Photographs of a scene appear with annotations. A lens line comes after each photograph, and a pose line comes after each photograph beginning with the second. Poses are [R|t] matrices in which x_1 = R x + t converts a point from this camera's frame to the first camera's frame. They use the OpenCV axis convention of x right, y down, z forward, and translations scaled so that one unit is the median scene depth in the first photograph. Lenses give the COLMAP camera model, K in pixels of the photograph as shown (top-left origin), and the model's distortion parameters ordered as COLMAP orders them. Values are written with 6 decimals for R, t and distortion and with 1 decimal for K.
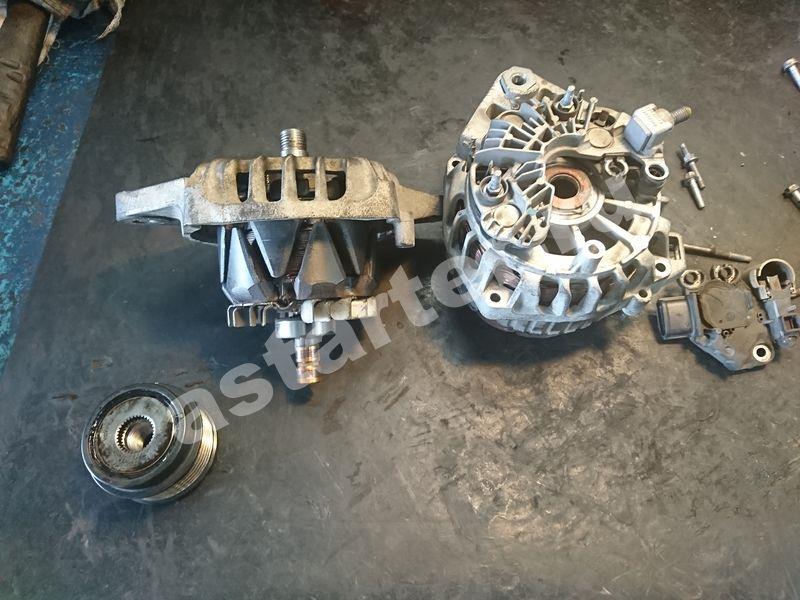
lens RADIAL K [[547.1, 0, 403.3], [0, 547.1, 298.8], [0, 0, 1]] dist [0.003575, -0.048166]
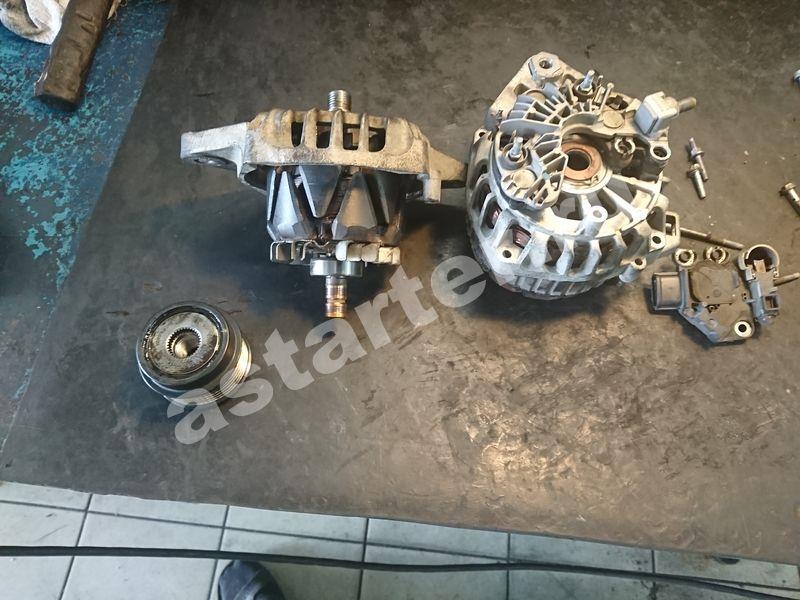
lens RADIAL K [[543.1, 0, 400.0], [0, 543.1, 300.0], [0, 0, 1]] dist [0.008004, -0.046905]
pose [[0.995805, 0.089163, -0.020552, -0.018592], [-0.088843, 0.995917, 0.015997, 0.087449], [0.021895, -0.014104, 0.999661, -0.118964]]
